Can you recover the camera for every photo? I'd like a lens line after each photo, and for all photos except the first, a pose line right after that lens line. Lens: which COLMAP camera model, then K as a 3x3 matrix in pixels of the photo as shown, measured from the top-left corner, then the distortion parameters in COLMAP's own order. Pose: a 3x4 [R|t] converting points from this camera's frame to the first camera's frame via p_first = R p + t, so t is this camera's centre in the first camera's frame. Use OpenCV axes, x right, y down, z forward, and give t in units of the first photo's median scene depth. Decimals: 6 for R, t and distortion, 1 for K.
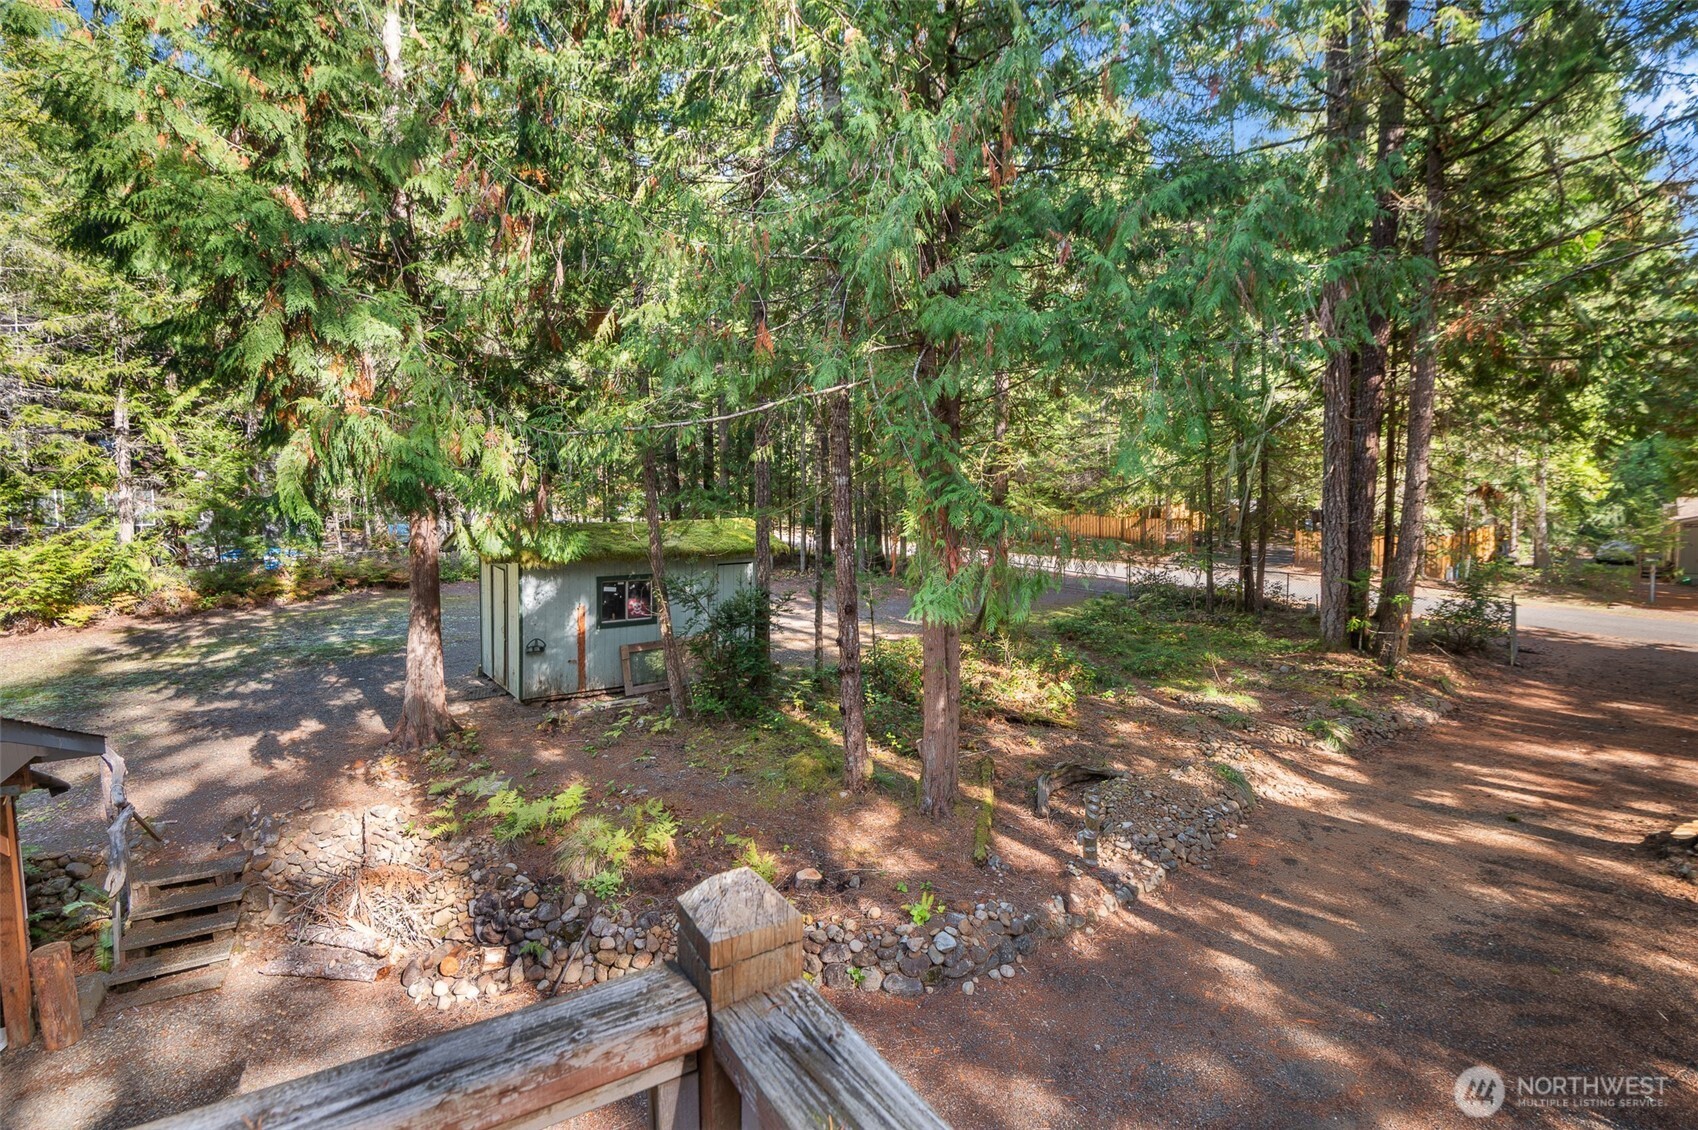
lens RADIAL K [[790.3, 0, 859.5], [0, 790.3, 540.0], [0, 0, 1]] dist [-0.002260, -0.010061]
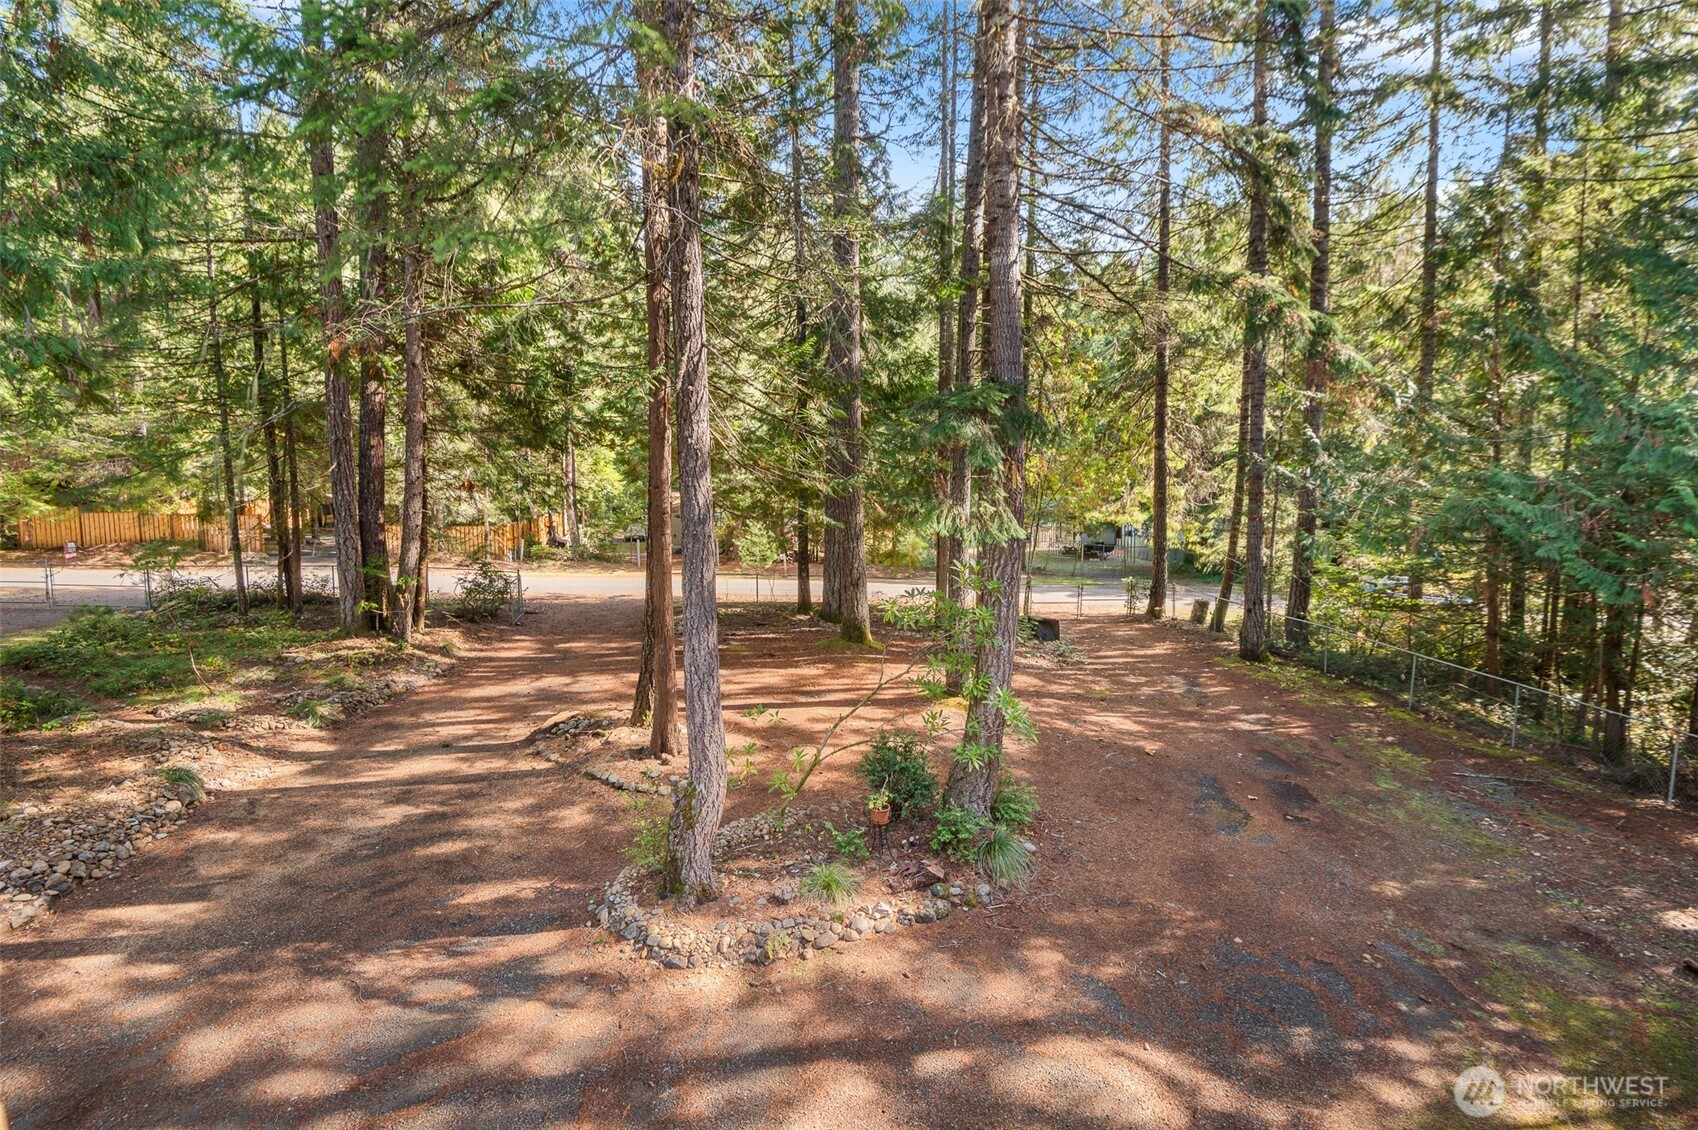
lens RADIAL K [[790.3, 0, 859.5], [0, 790.3, 540.0], [0, 0, 1]] dist [-0.002260, -0.010061]
pose [[0.565990, -0.047273, 0.823056, 0.154270], [0.041621, 0.998720, 0.028742, 0.011633], [-0.823361, 0.017989, 0.567233, -0.235132]]
